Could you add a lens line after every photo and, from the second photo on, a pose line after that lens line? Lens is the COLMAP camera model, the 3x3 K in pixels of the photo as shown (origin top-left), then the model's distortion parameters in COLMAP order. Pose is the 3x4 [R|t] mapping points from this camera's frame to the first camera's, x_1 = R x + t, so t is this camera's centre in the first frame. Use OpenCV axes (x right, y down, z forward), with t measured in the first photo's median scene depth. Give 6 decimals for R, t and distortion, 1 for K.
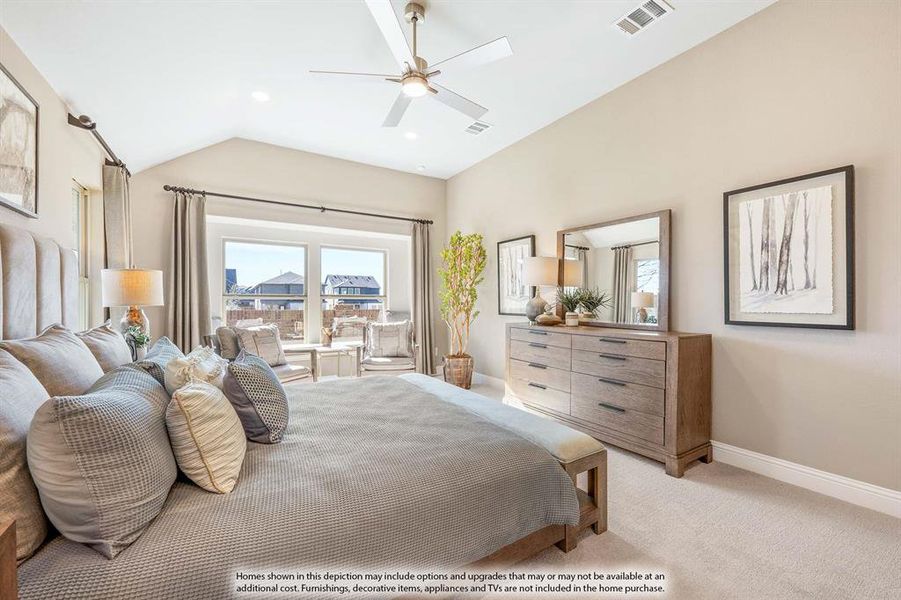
lens RADIAL K [[368.6, 0, 447.4], [0, 368.6, 306.4], [0, 0, 1]] dist [-0.000955, -0.000135]
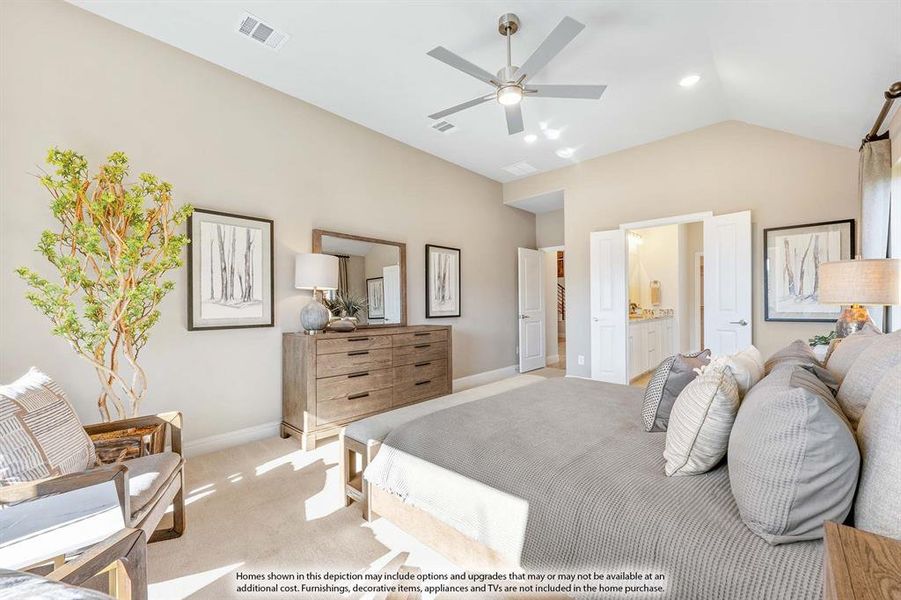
lens RADIAL K [[368.6, 0, 447.4], [0, 368.6, 306.4], [0, 0, 1]] dist [-0.000955, -0.000135]
pose [[-0.275958, 0.001205, 0.961169, -0.908139], [0.025335, 0.999661, 0.006021, -0.016050], [-0.960836, 0.026013, -0.275895, 1.304751]]
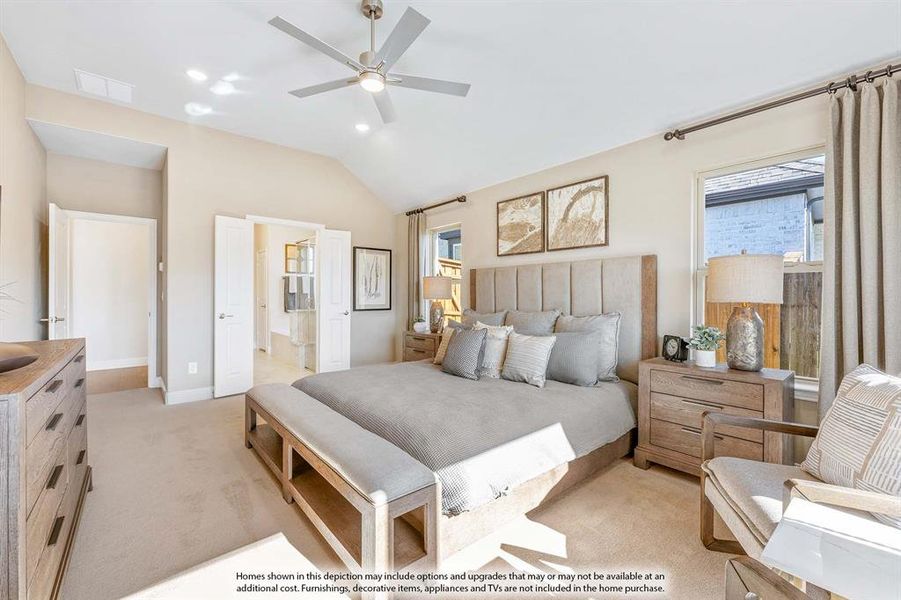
lens RADIAL K [[372.3, 0, 452.1], [0, 372.3, 292.6], [0, 0, 1]] dist [-0.001088, -0.000190]
pose [[-0.987852, 0.003577, -0.155356, 0.788949], [0.003407, 0.999993, 0.001358, -0.030254], [0.155360, 0.000812, -0.987858, 2.383746]]
